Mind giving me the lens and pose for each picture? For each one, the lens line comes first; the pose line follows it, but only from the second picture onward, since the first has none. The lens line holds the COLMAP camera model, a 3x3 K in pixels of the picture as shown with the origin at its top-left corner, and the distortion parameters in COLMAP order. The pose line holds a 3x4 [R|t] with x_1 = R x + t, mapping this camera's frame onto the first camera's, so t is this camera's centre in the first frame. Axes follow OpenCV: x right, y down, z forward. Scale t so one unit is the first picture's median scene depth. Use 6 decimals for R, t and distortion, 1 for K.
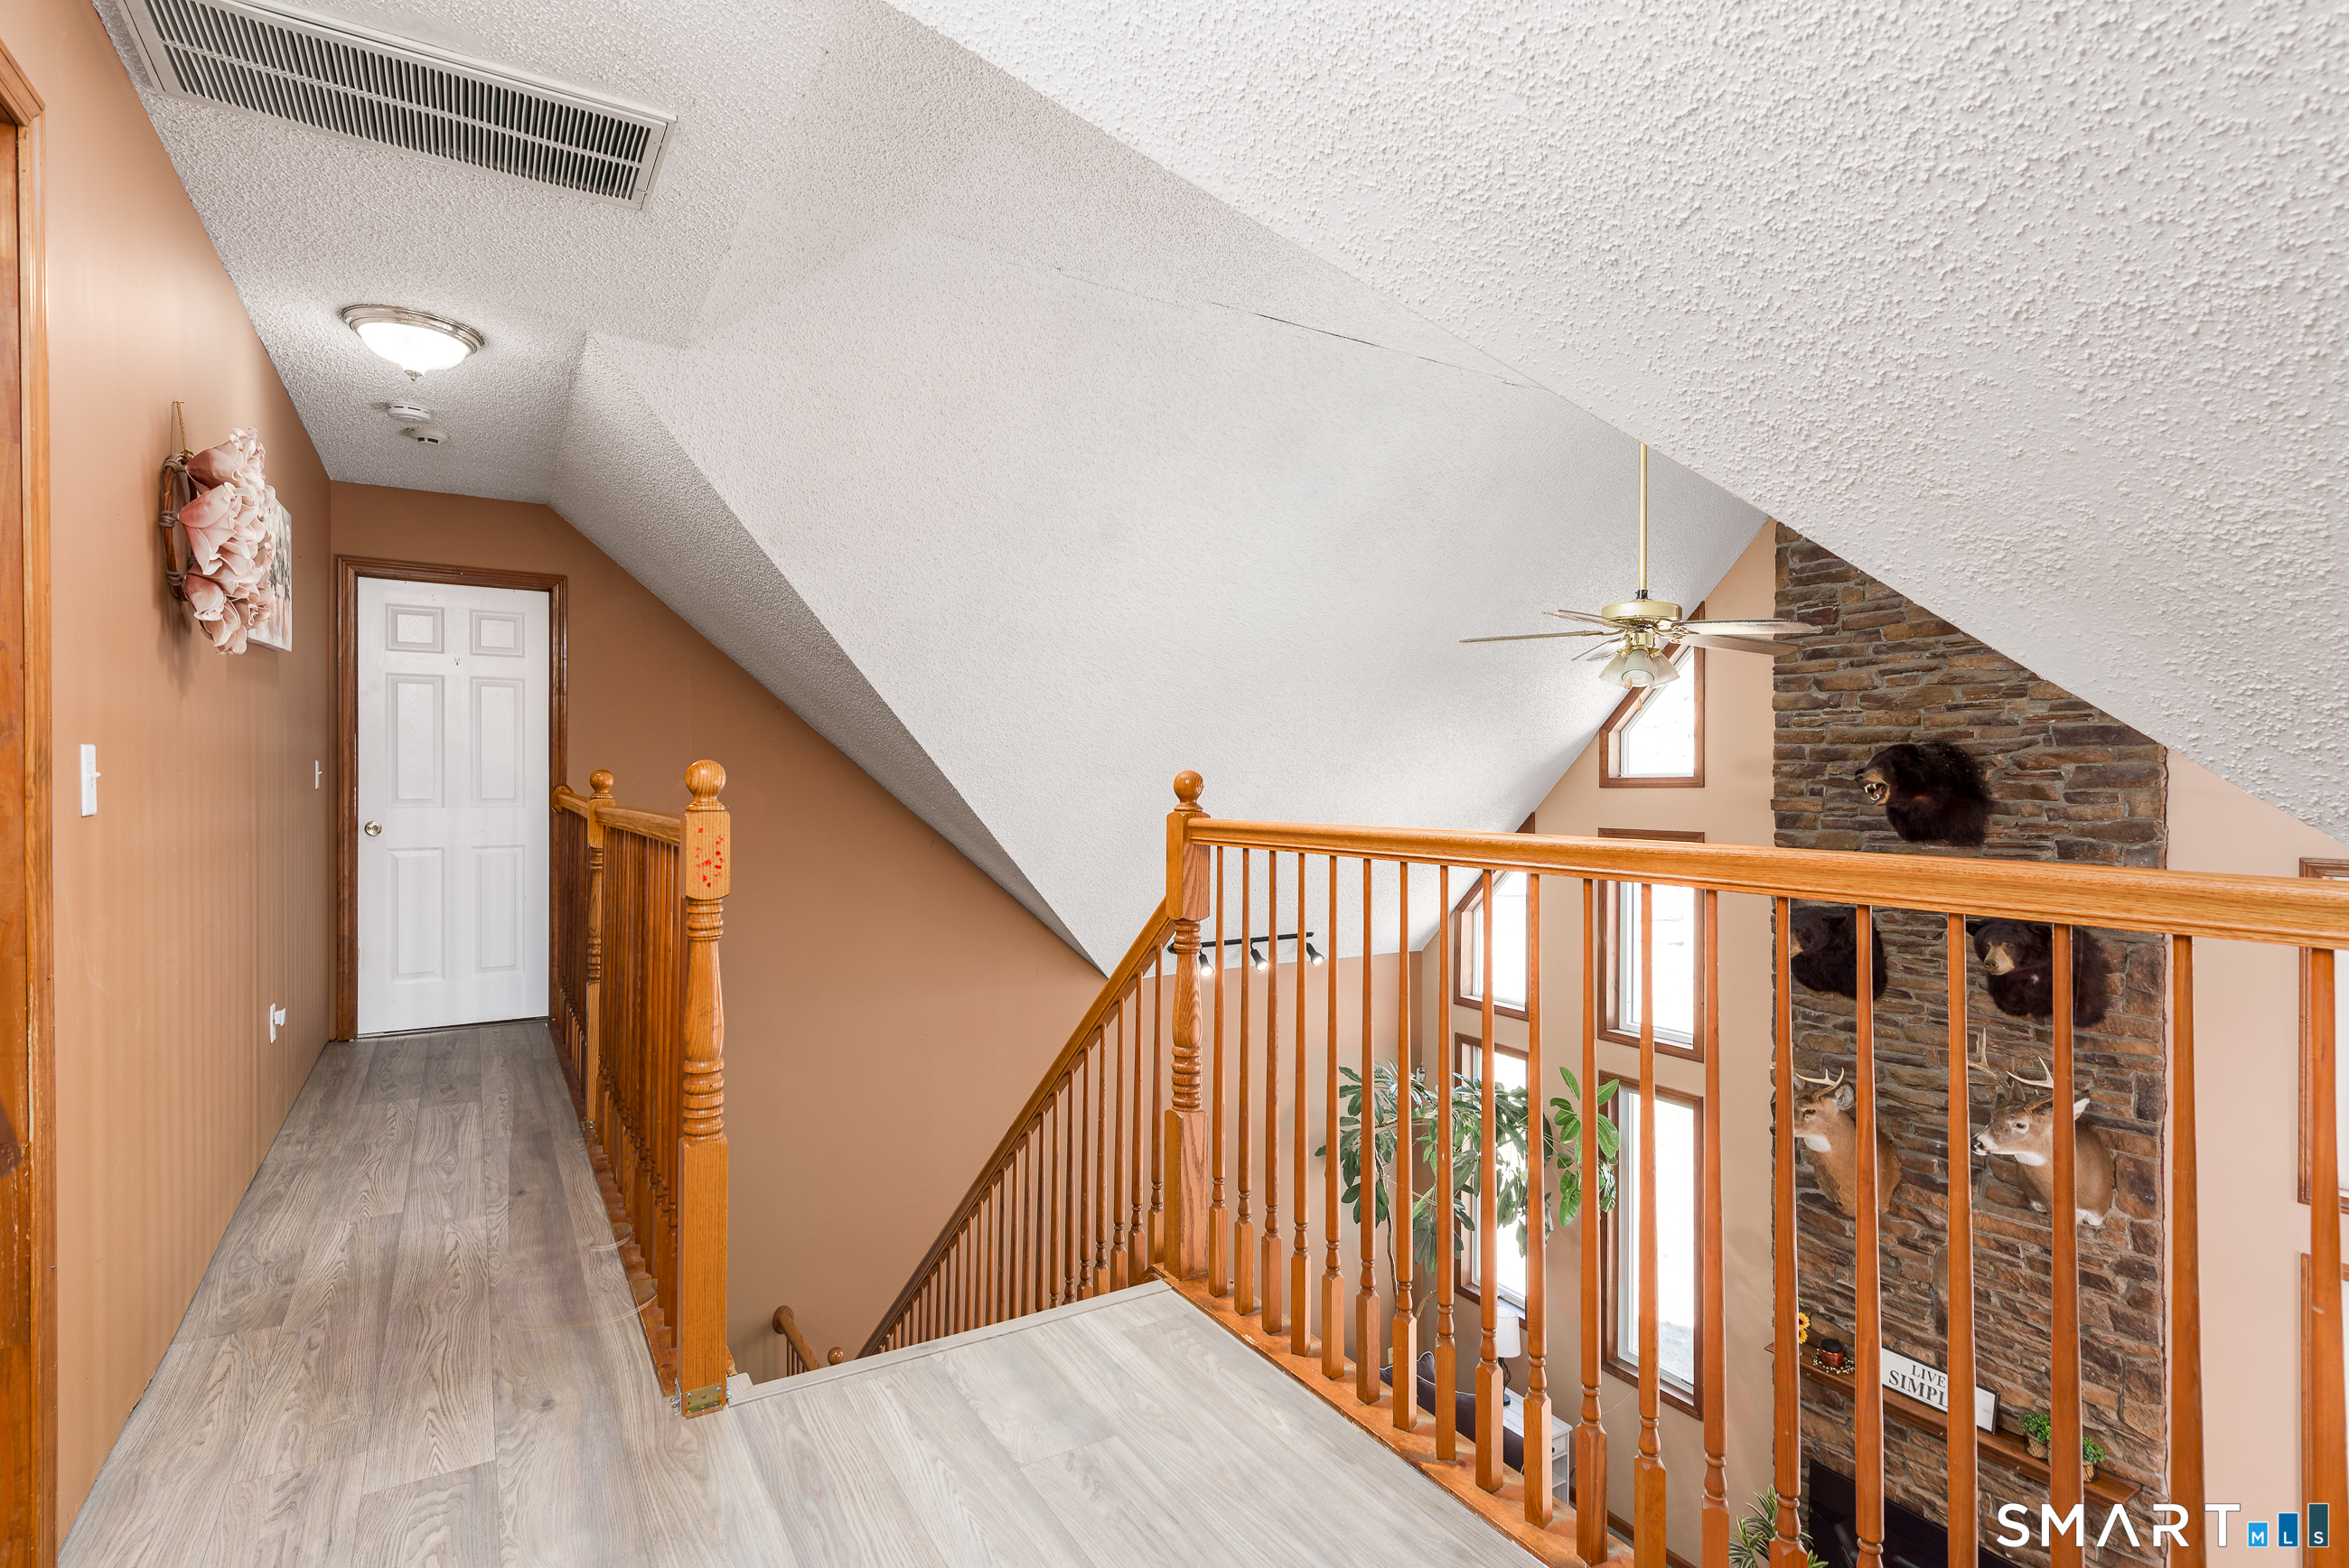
lens RADIAL K [[1157.4, 0, 1175.2], [0, 1157.4, 786.2], [0, 0, 1]] dist [0.005824, -0.000223]
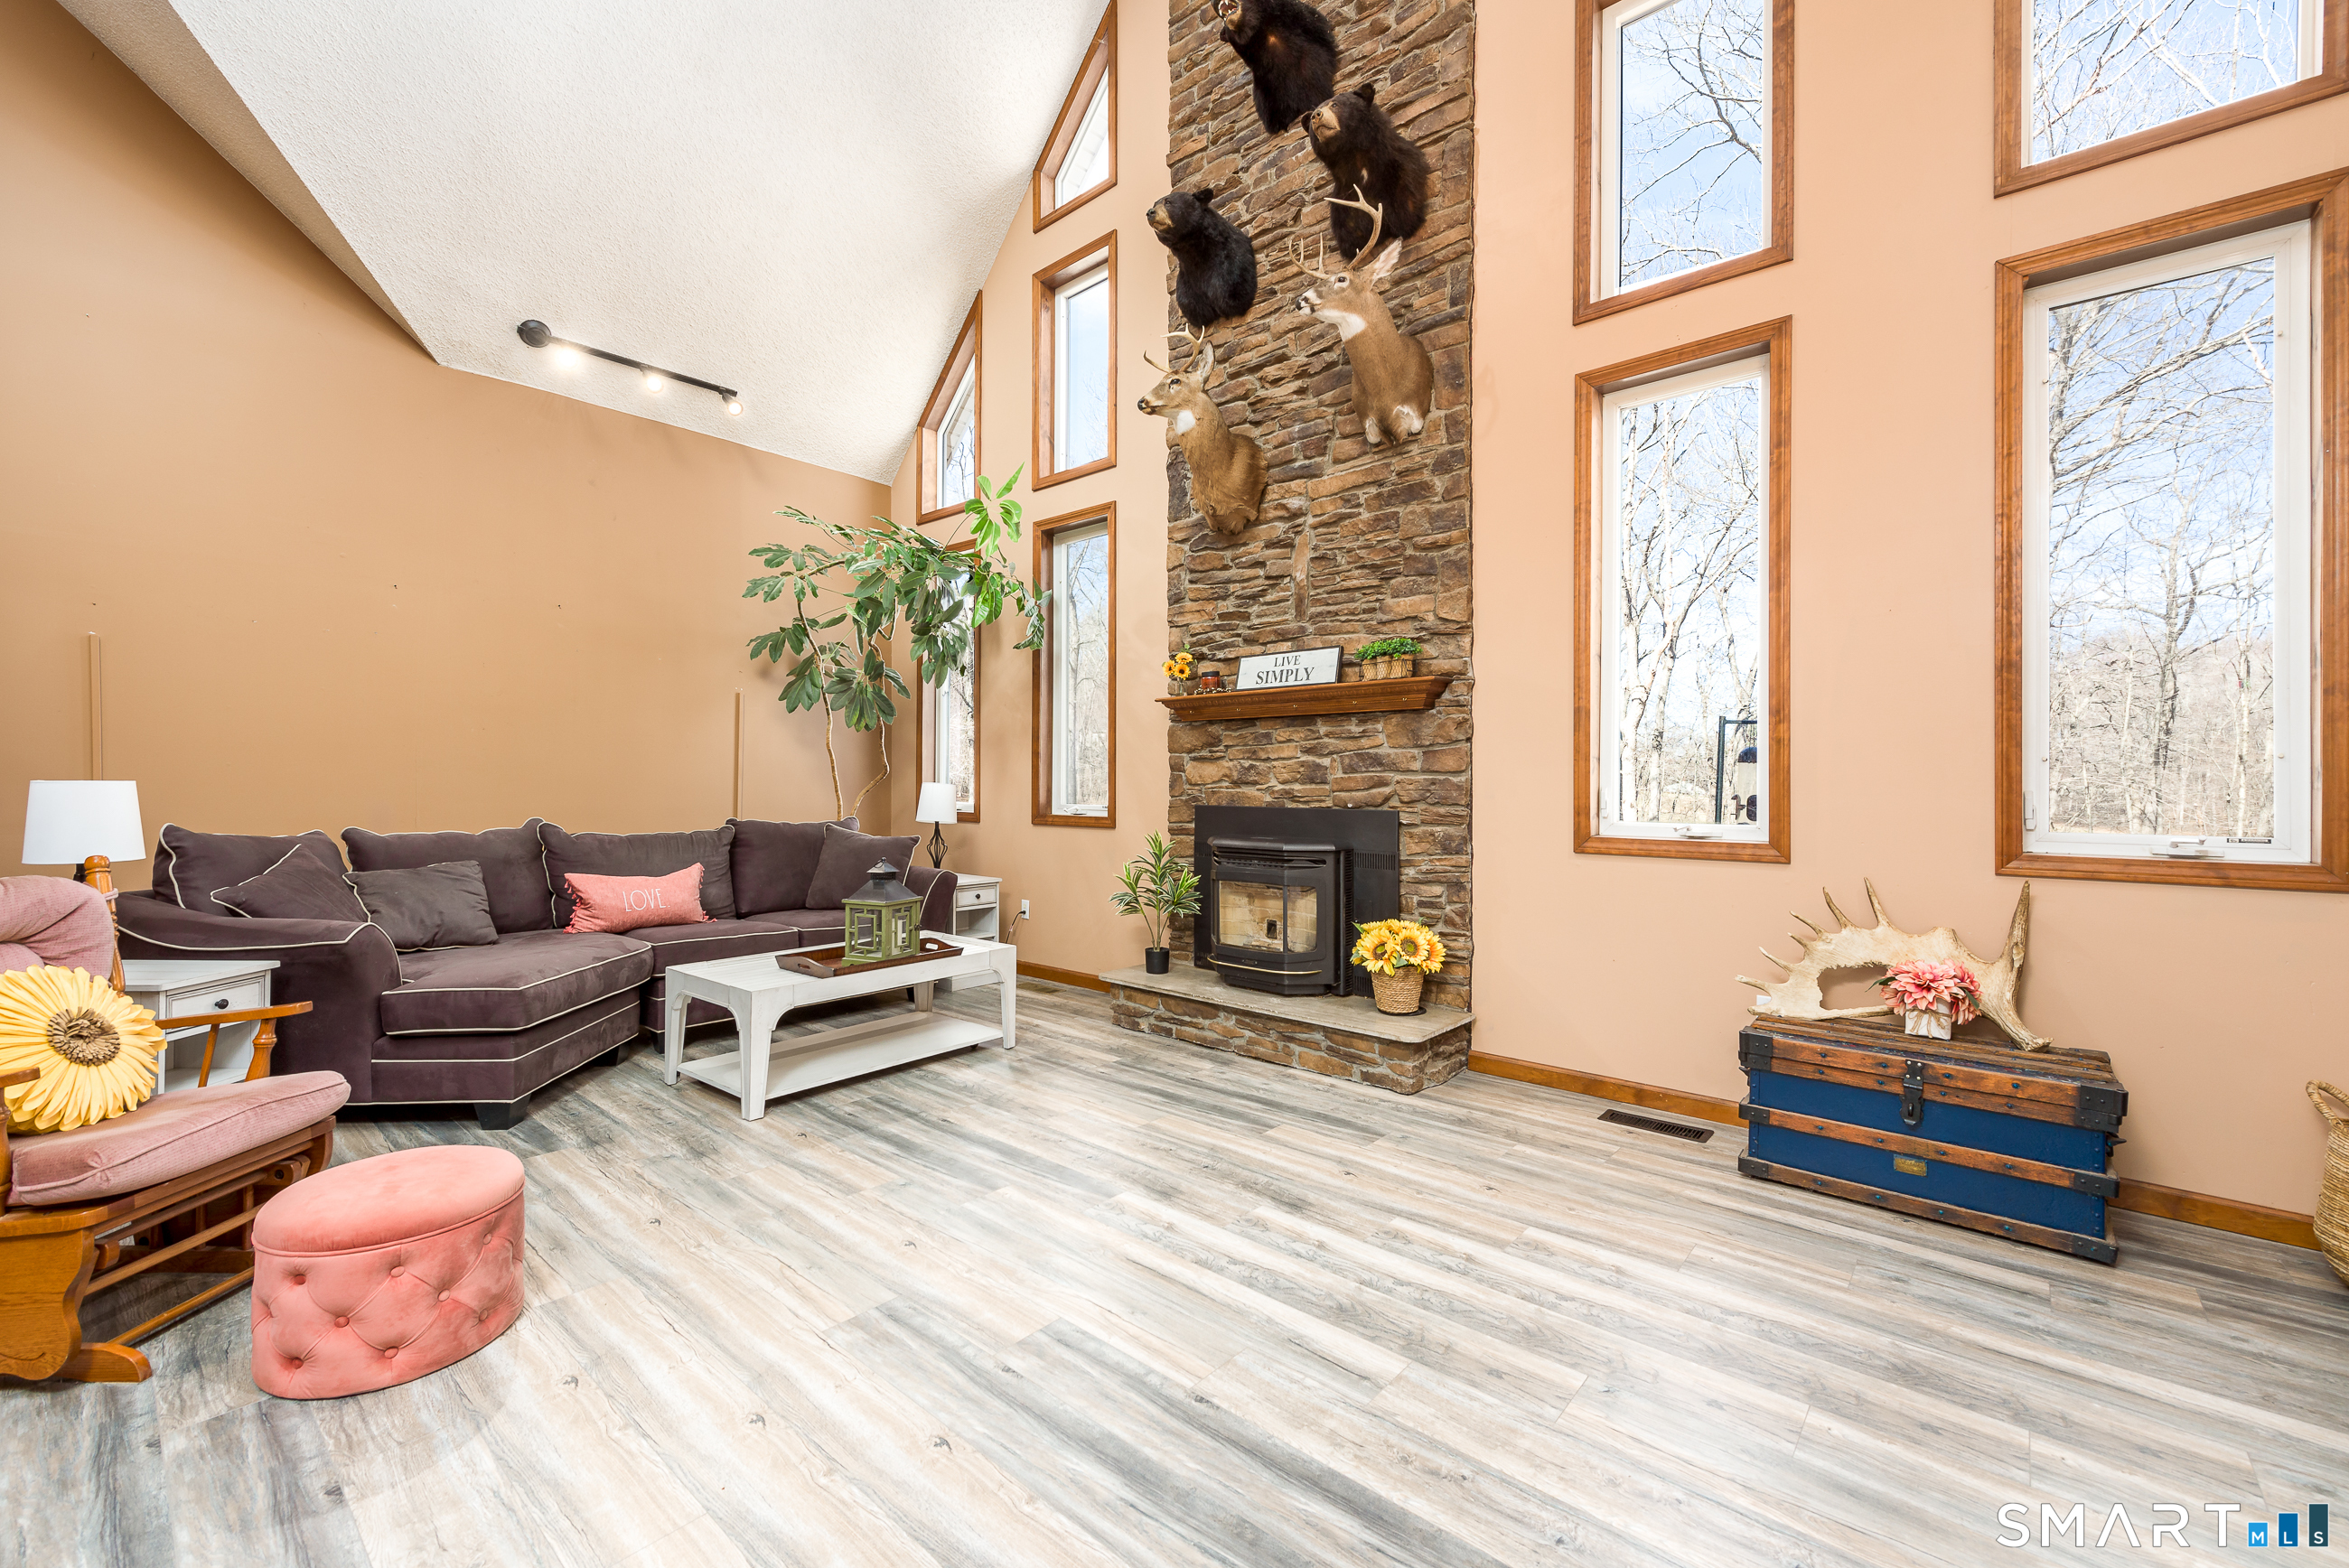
lens RADIAL K [[956.7, 0, 1170.3], [0, 956.7, 783.8], [0, 0, 1]] dist [0.009357, -0.002672]
pose [[0.954054, 0.002889, 0.299622, 0.283635], [-0.002156, 0.999994, -0.002777, 0.567257], [-0.299628, 0.002003, 0.954054, 0.229477]]
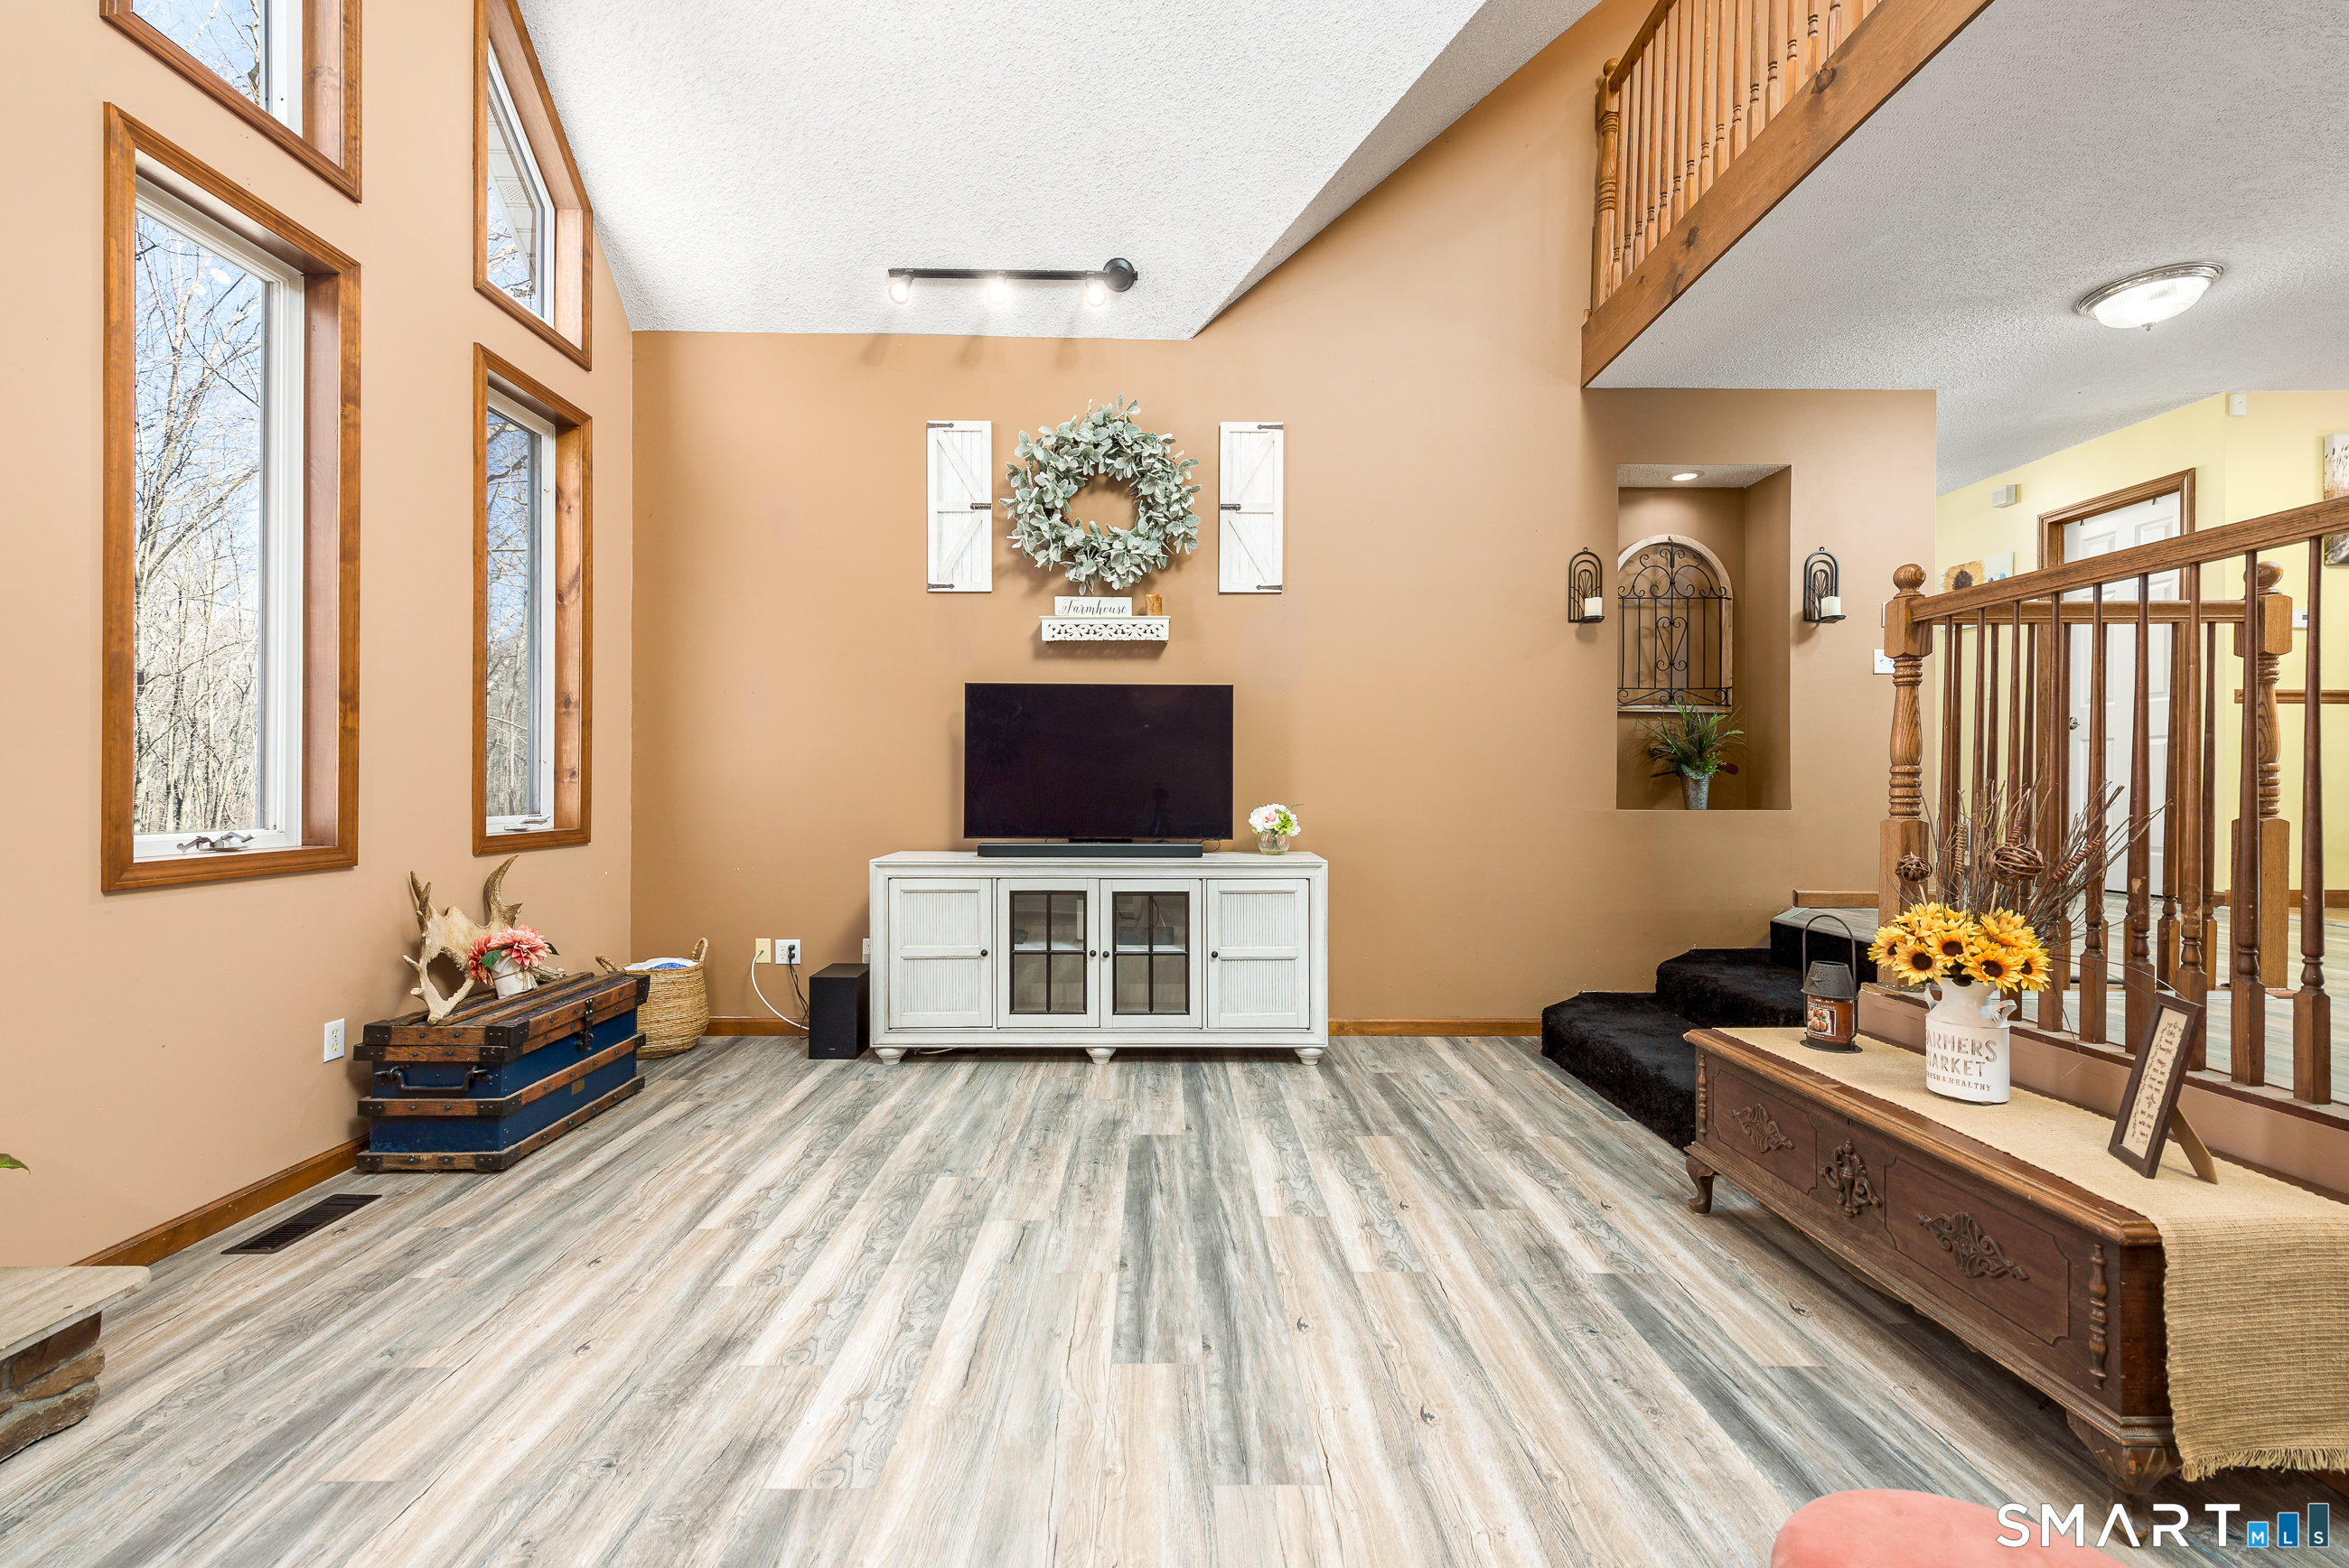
lens RADIAL K [[956.7, 0, 1168.1], [0, 956.7, 786.8], [0, 0, 1]] dist [0.009357, -0.002672]
pose [[-0.858530, -0.007624, 0.512706, 0.166775], [-0.004413, 0.999962, 0.007479, 0.563243], [-0.512744, 0.004159, -0.858532, 0.858098]]
